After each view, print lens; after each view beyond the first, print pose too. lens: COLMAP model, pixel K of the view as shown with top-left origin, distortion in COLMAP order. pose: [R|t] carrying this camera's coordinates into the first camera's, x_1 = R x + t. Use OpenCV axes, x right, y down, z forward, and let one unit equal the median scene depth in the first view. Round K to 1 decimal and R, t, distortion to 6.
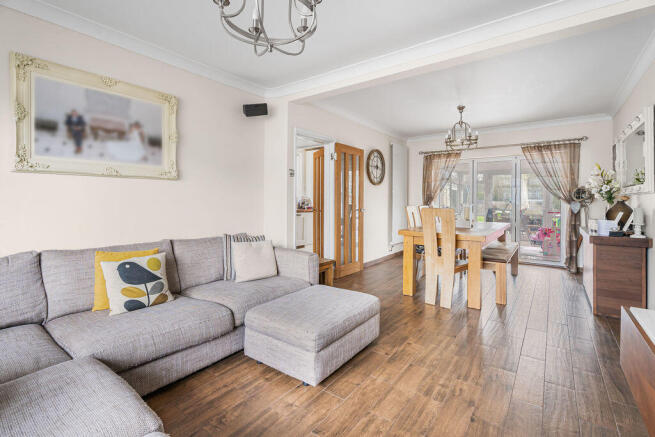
lens RADIAL K [[303.8, 0, 324.6], [0, 303.8, 202.3], [0, 0, 1]] dist [0.001857, 0.000493]
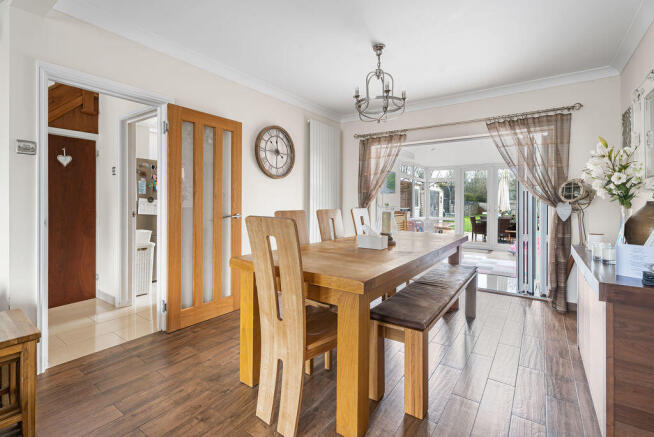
lens RADIAL K [[303.3, 0, 324.1], [0, 303.3, 202.3], [0, 0, 1]] dist [0.001857, 0.000493]
pose [[0.999717, 0.000601, 0.023785, 0.294332], [-0.000526, 0.999995, -0.003143, -0.001160], [-0.023787, 0.003130, 0.999712, 0.360236]]
